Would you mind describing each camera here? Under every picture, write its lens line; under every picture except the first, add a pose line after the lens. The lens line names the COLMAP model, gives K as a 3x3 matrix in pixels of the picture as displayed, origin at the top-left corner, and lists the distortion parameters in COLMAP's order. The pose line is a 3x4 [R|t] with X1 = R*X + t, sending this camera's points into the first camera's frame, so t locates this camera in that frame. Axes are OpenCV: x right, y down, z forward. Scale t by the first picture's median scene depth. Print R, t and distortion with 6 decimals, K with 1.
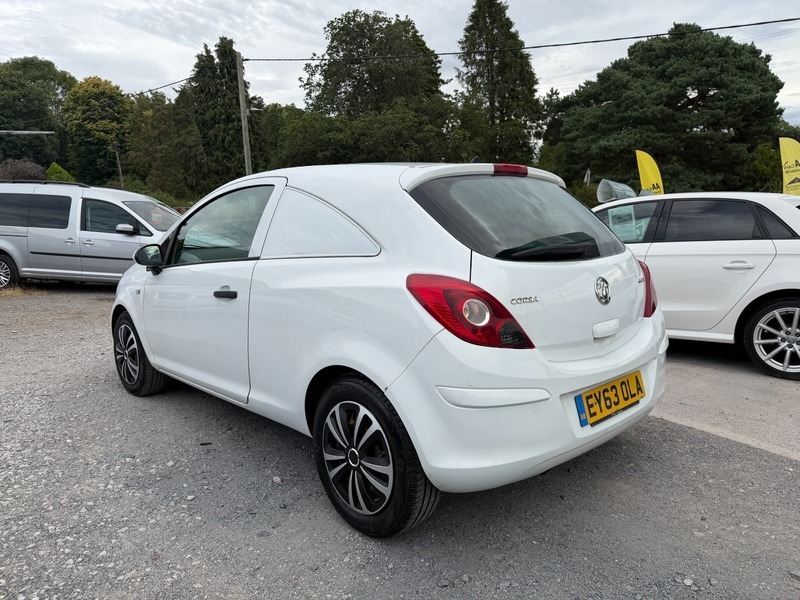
lens RADIAL K [[597.4, 0, 400.0], [0, 597.4, 300.0], [0, 0, 1]] dist [0.001936, -0.002726]
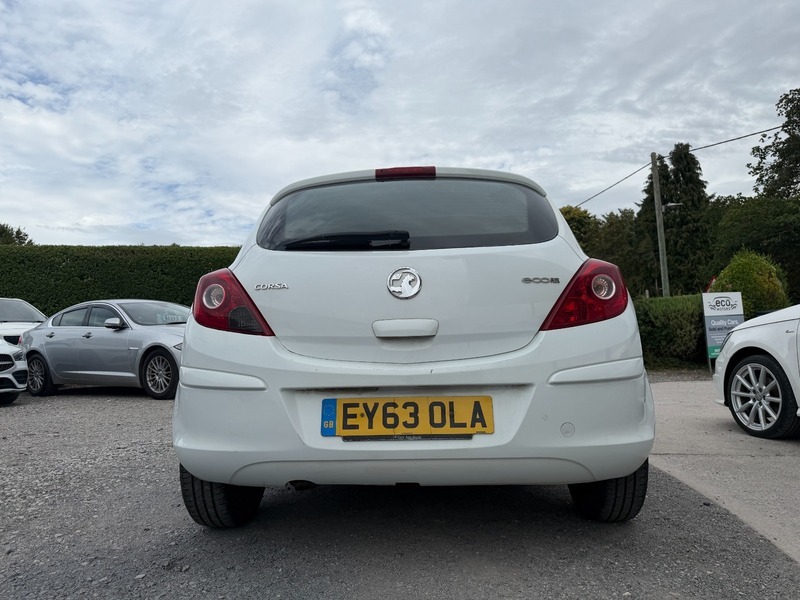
lens RADIAL K [[597.4, 0, 400.0], [0, 597.4, 300.0], [0, 0, 1]] dist [0.001936, -0.002726]
pose [[0.680970, -0.061609, -0.729715, 0.101042], [-0.084280, 0.983240, -0.161663, 0.015368], [0.727445, 0.171588, 0.664365, 0.049928]]
